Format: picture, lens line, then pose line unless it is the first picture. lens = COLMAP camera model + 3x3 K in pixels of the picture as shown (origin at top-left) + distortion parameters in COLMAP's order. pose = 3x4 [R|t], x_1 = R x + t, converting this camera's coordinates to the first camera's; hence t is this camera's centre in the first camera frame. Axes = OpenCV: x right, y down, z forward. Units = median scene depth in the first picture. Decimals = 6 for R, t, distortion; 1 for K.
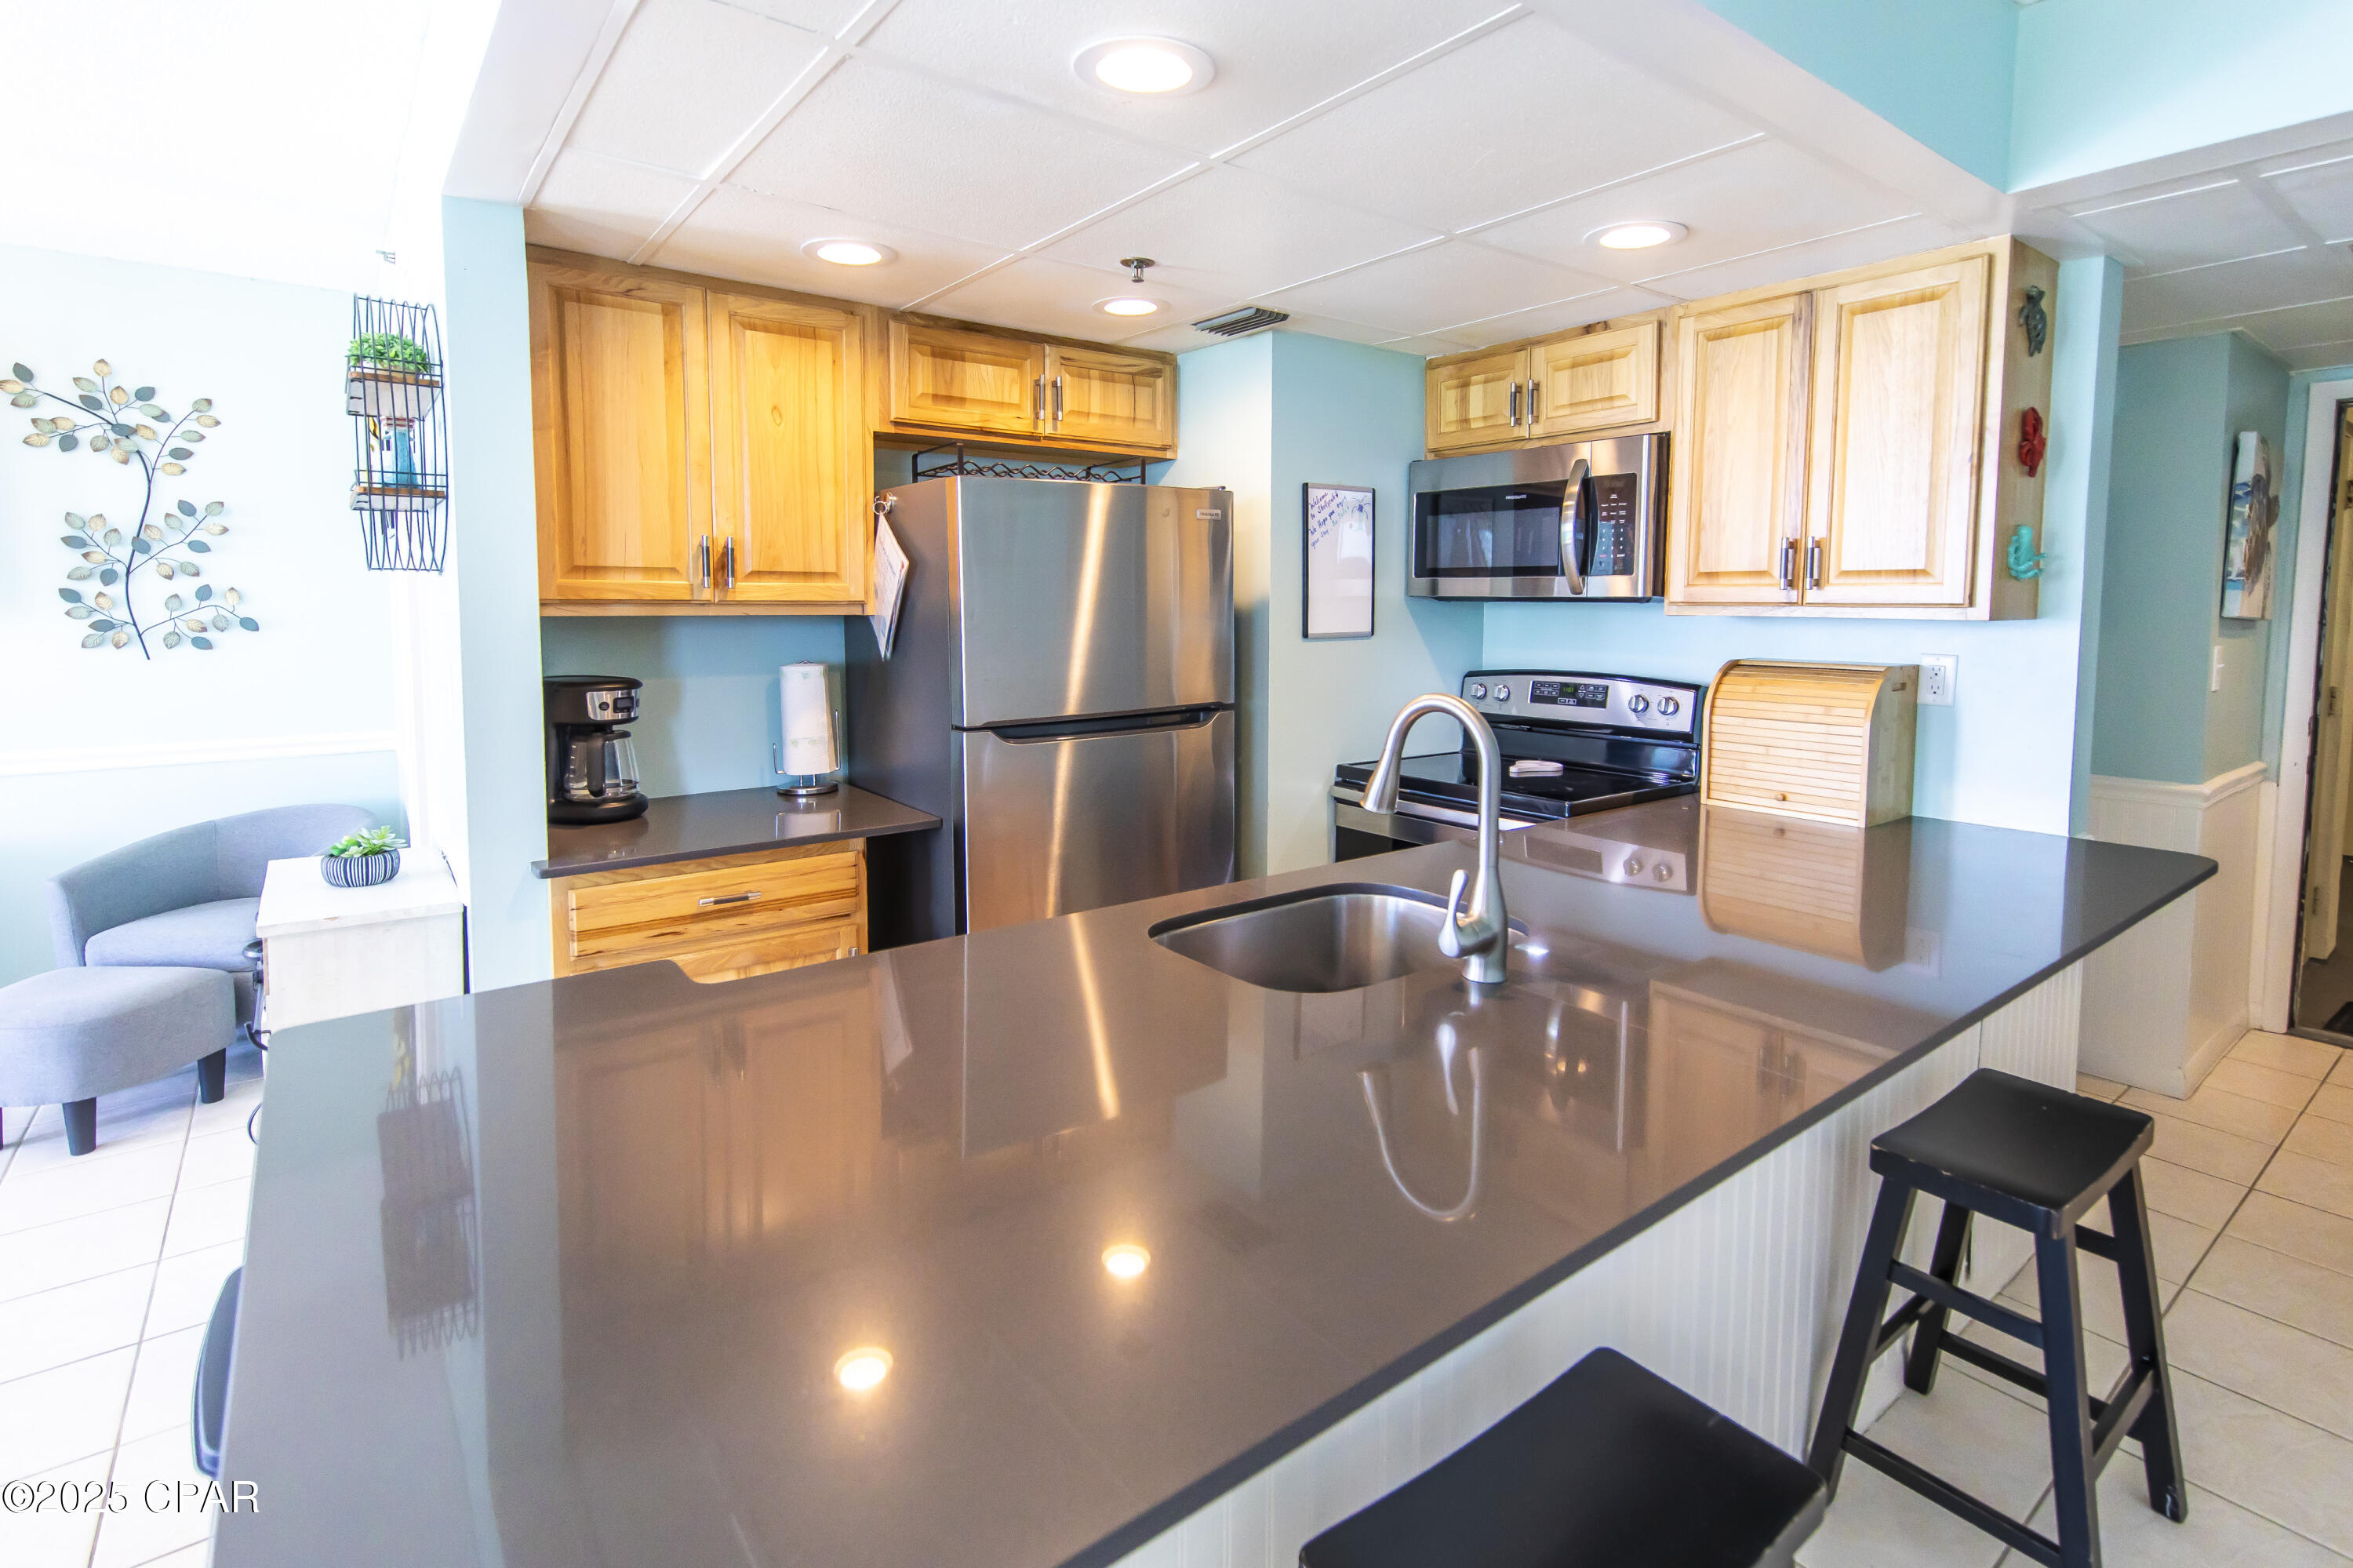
lens RADIAL K [[1115.3, 0, 1178.5], [0, 1115.3, 667.2], [0, 0, 1]] dist [0.016087, 0.000383]
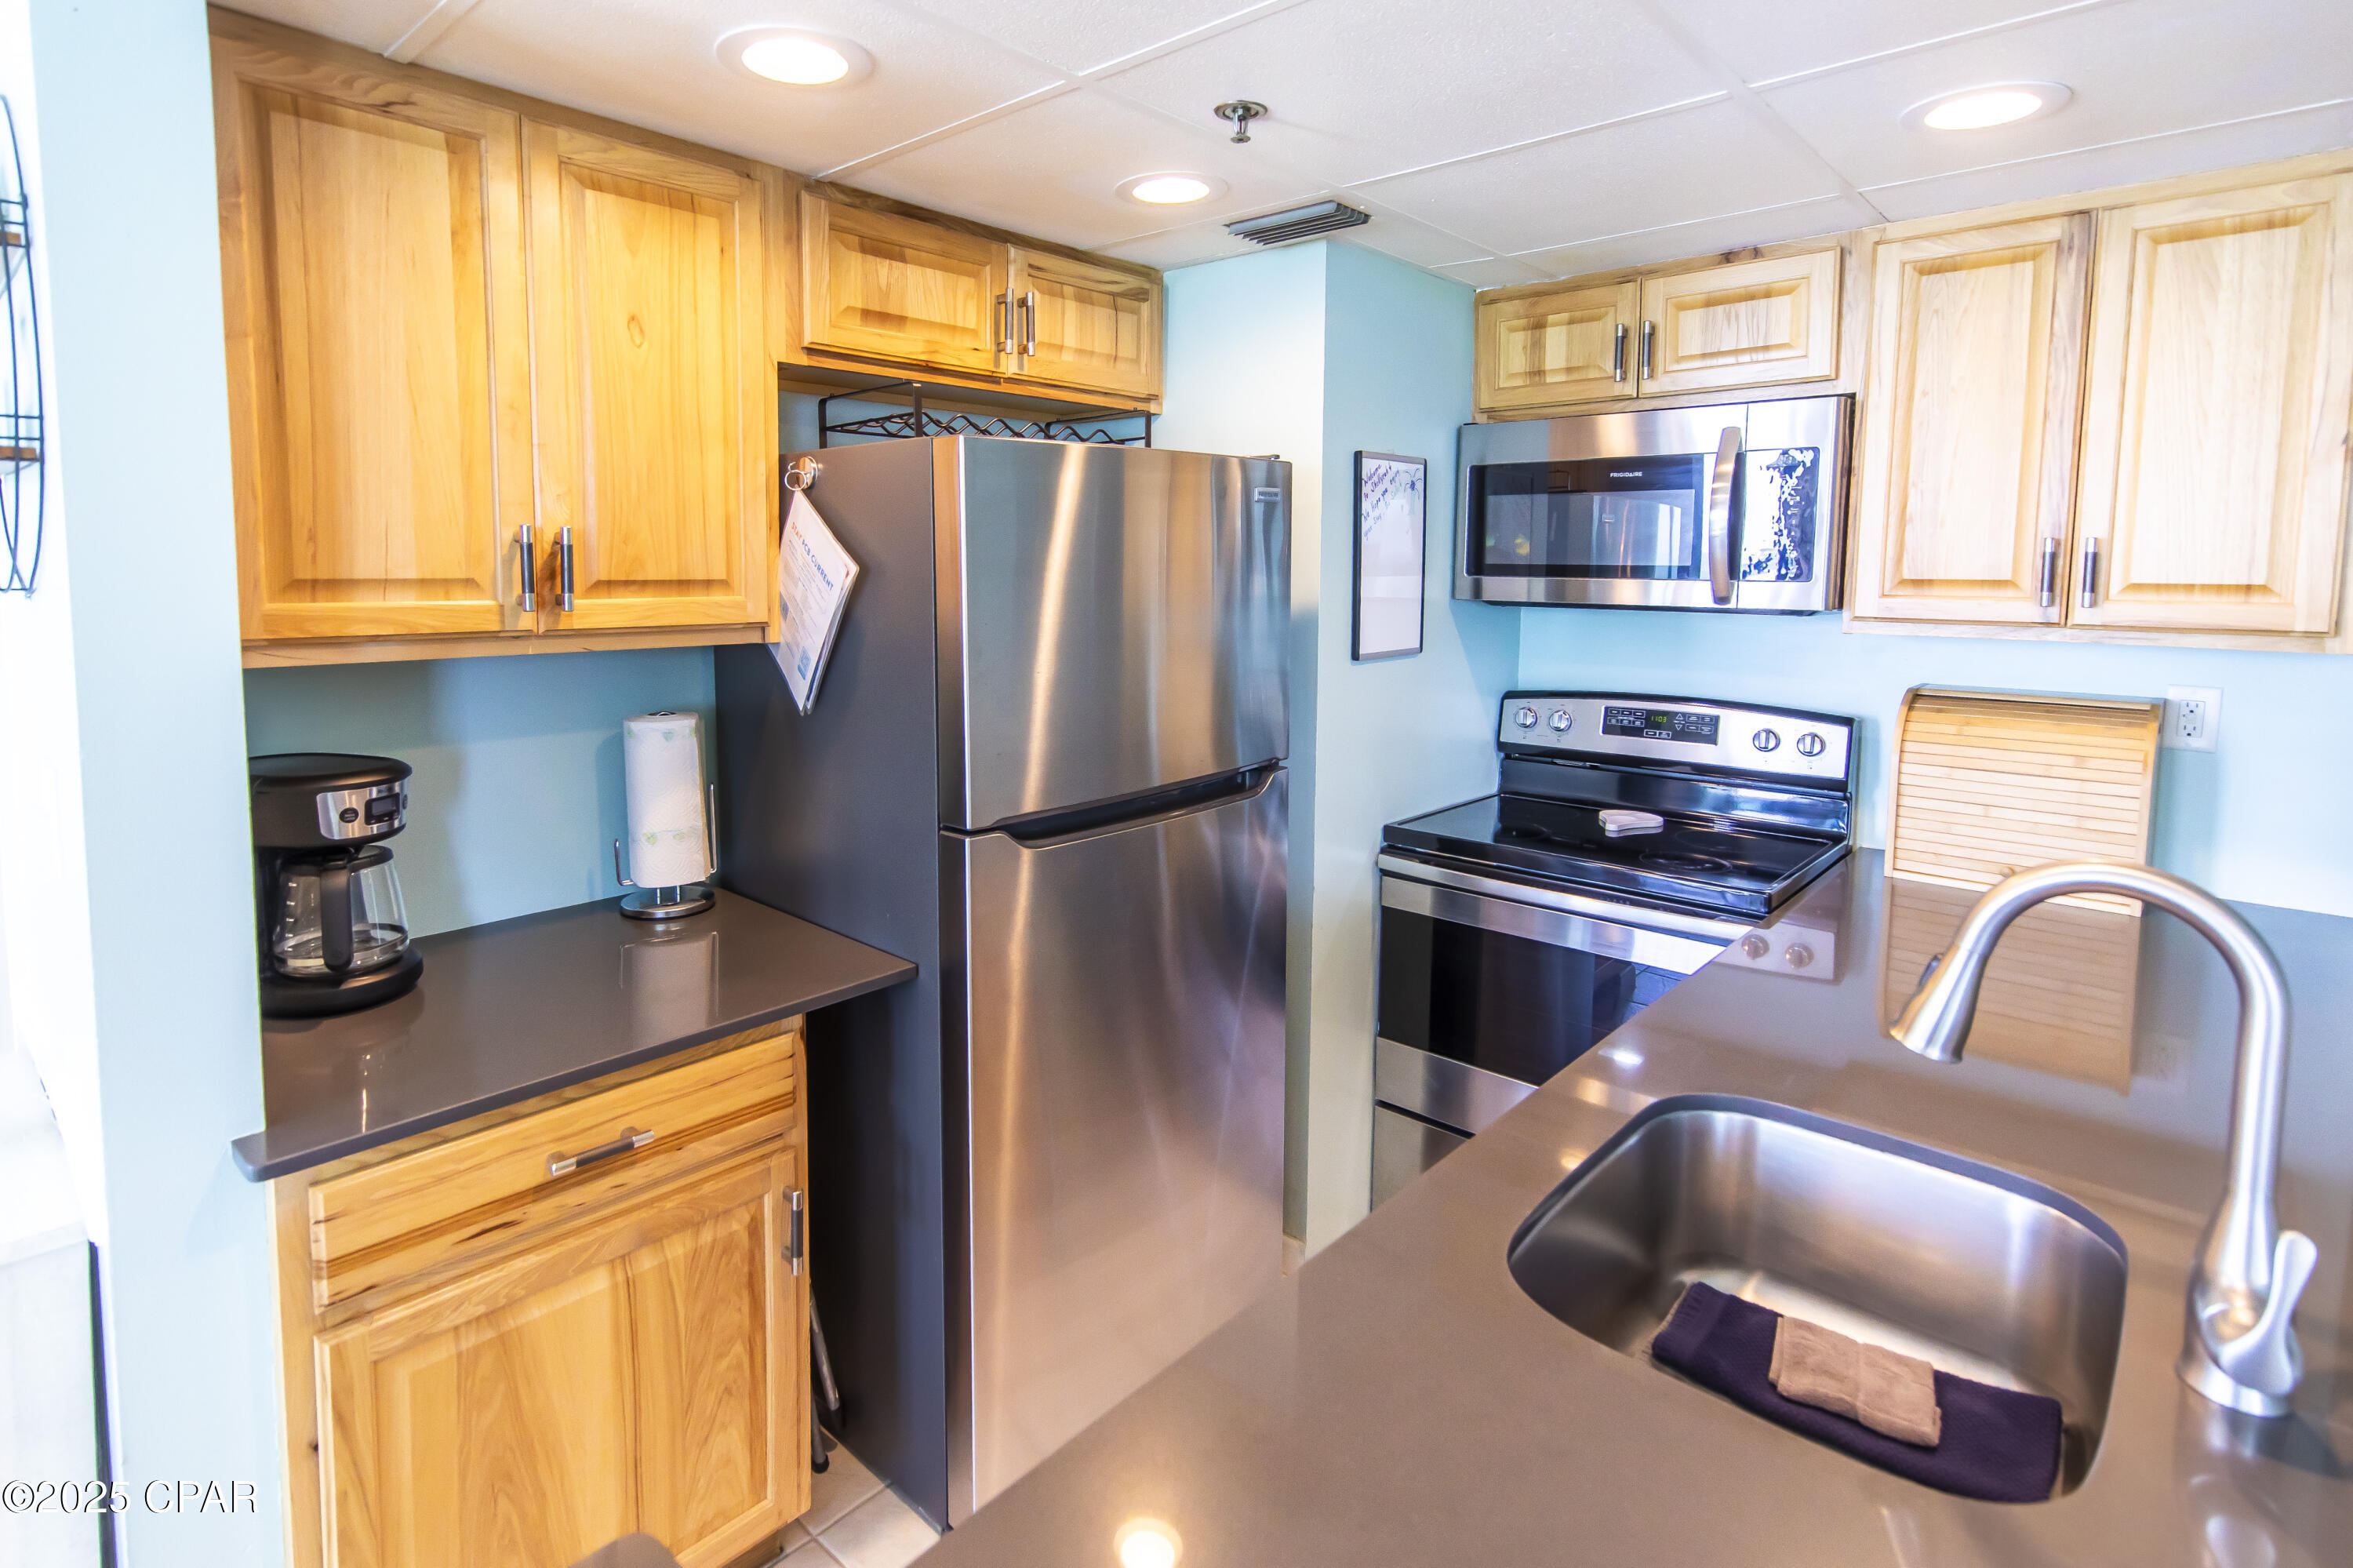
lens RADIAL K [[1181.5, 0, 1120.6], [0, 1181.5, 649.2], [0, 0, 1]] dist [0.010726, -0.000638]
pose [[0.986263, -0.009894, 0.164886, -0.192000], [0.007758, 0.999878, 0.013591, -0.051499], [-0.165001, -0.012125, 0.986219, 0.285496]]
